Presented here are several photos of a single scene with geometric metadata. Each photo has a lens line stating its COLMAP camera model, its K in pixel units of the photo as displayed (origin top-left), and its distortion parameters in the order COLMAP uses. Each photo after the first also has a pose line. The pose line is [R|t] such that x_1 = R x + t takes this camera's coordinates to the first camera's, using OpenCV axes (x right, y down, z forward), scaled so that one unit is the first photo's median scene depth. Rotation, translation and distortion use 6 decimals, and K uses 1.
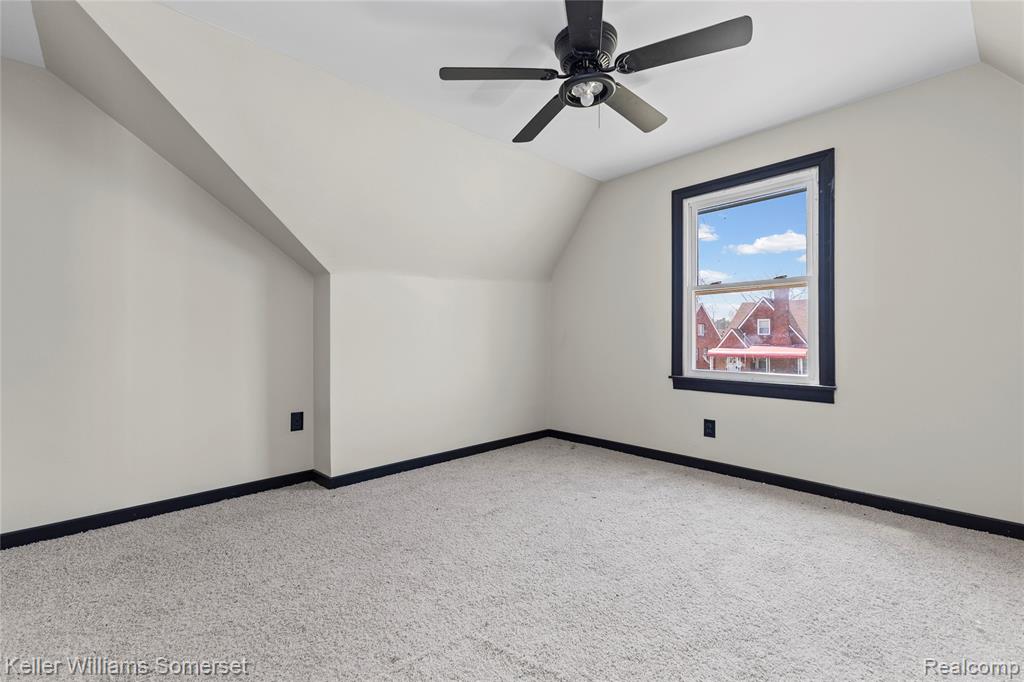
lens RADIAL K [[444.3, 0, 510.4], [0, 444.3, 338.0], [0, 0, 1]] dist [0.010029, 0.000126]
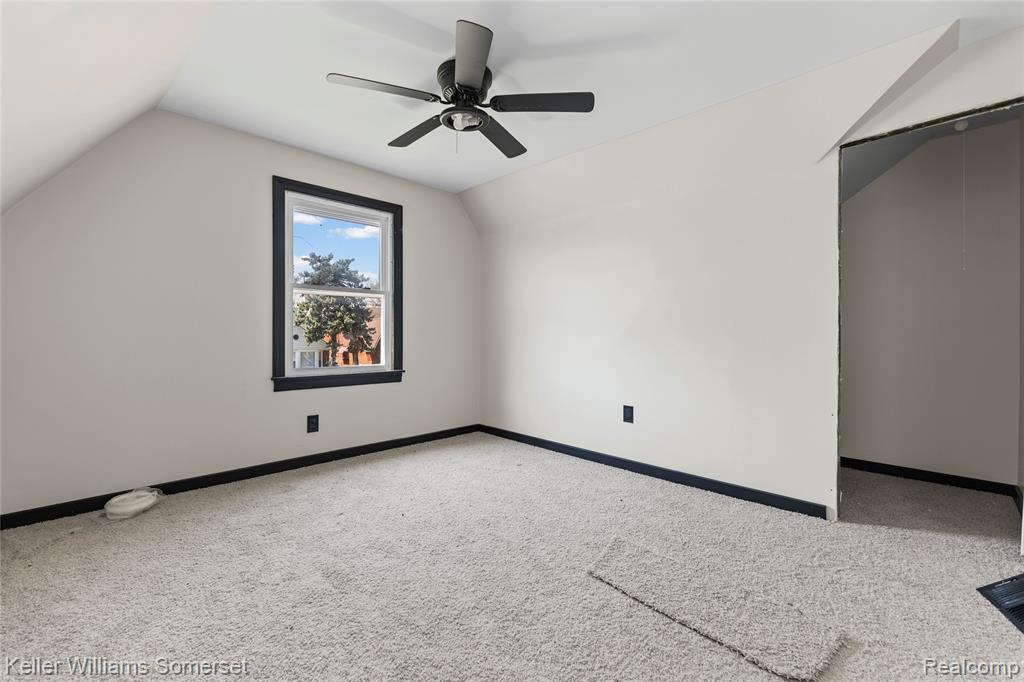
lens RADIAL K [[444.3, 0, 516.2], [0, 444.3, 336.4], [0, 0, 1]] dist [0.010029, 0.000126]
pose [[-0.054034, 0.001835, 0.998537, -0.661602], [0.001913, 0.999997, -0.001734, 0.003083], [-0.998537, 0.001816, -0.054037, 0.633080]]
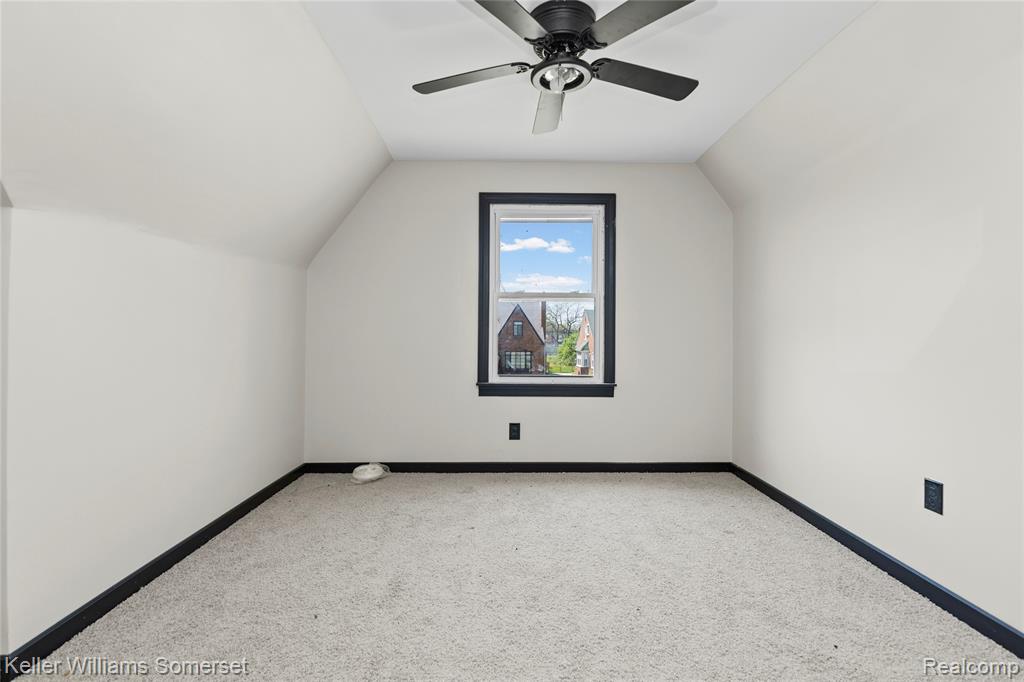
lens RADIAL K [[477.9, 0, 512.2], [0, 477.9, 340.7], [0, 0, 1]] dist [-0.008974, 0.000752]
pose [[0.662254, 0.000480, 0.749279, -0.423120], [-0.006573, 0.999965, 0.005169, -0.015228], [-0.749251, -0.008348, 0.662234, 0.291342]]
